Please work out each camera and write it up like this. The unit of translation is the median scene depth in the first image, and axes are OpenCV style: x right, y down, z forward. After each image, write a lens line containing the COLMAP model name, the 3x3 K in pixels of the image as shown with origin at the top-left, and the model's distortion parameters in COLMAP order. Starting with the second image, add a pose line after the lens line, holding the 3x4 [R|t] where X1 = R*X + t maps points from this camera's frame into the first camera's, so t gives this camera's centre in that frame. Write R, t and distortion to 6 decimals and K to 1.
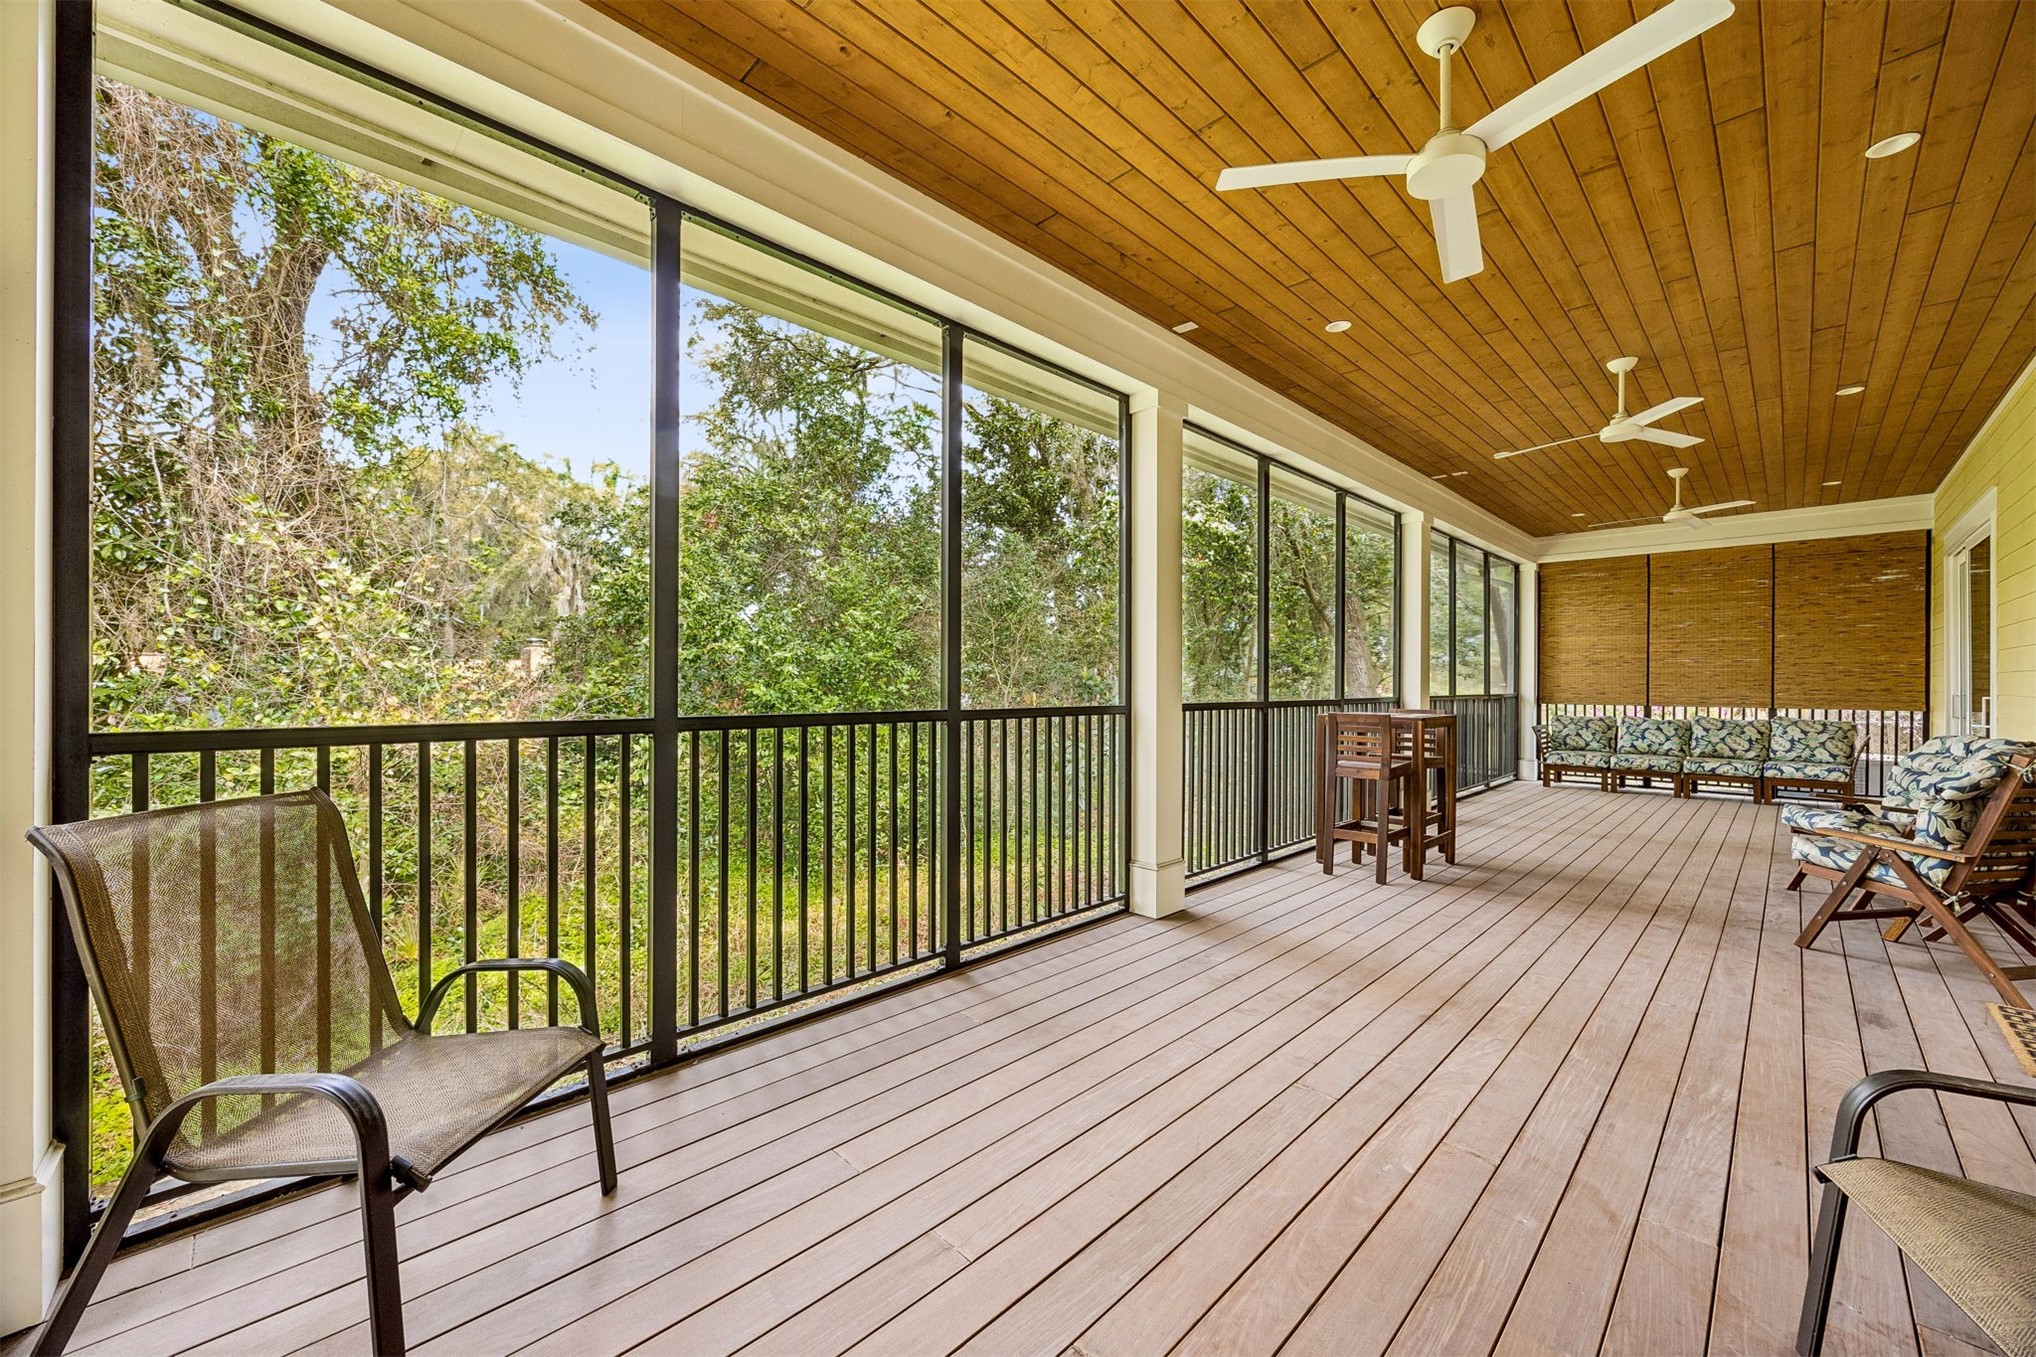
lens RADIAL K [[1243.4, 0, 1006.8], [0, 1243.4, 676.5], [0, 0, 1]] dist [0.000051, -0.000842]
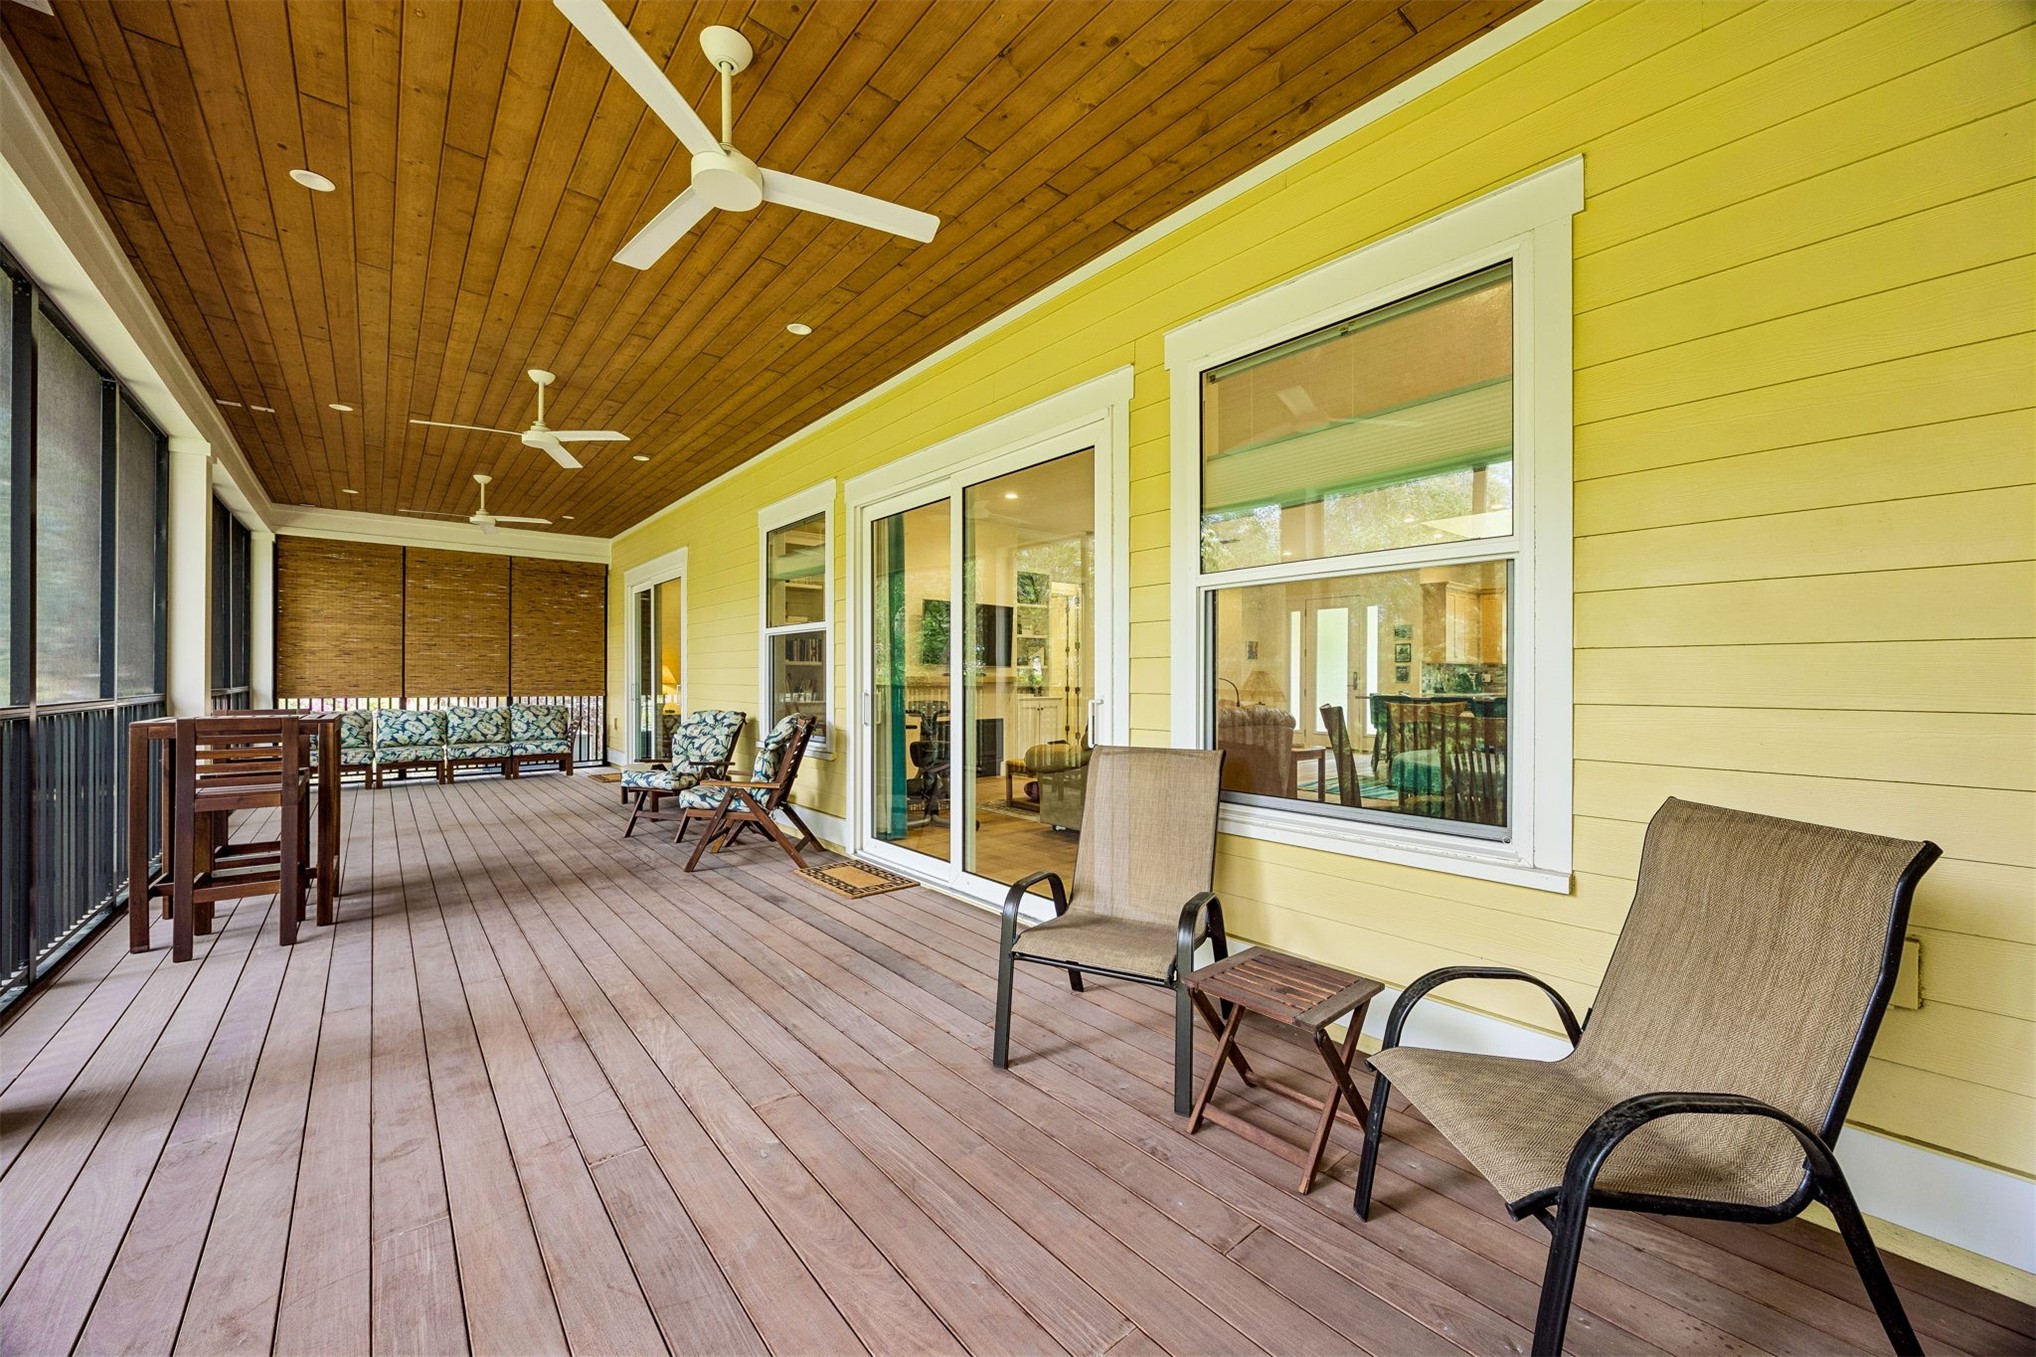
lens RADIAL K [[982.6, 0, 1027.3], [0, 982.6, 674.7], [0, 0, 1]] dist [-0.008022, 0.000078]
pose [[-0.261013, 0.000679, 0.965335, -0.389600], [-0.008469, 0.999960, -0.002993, 0.003410], [-0.965298, -0.008956, -0.260997, 0.747258]]
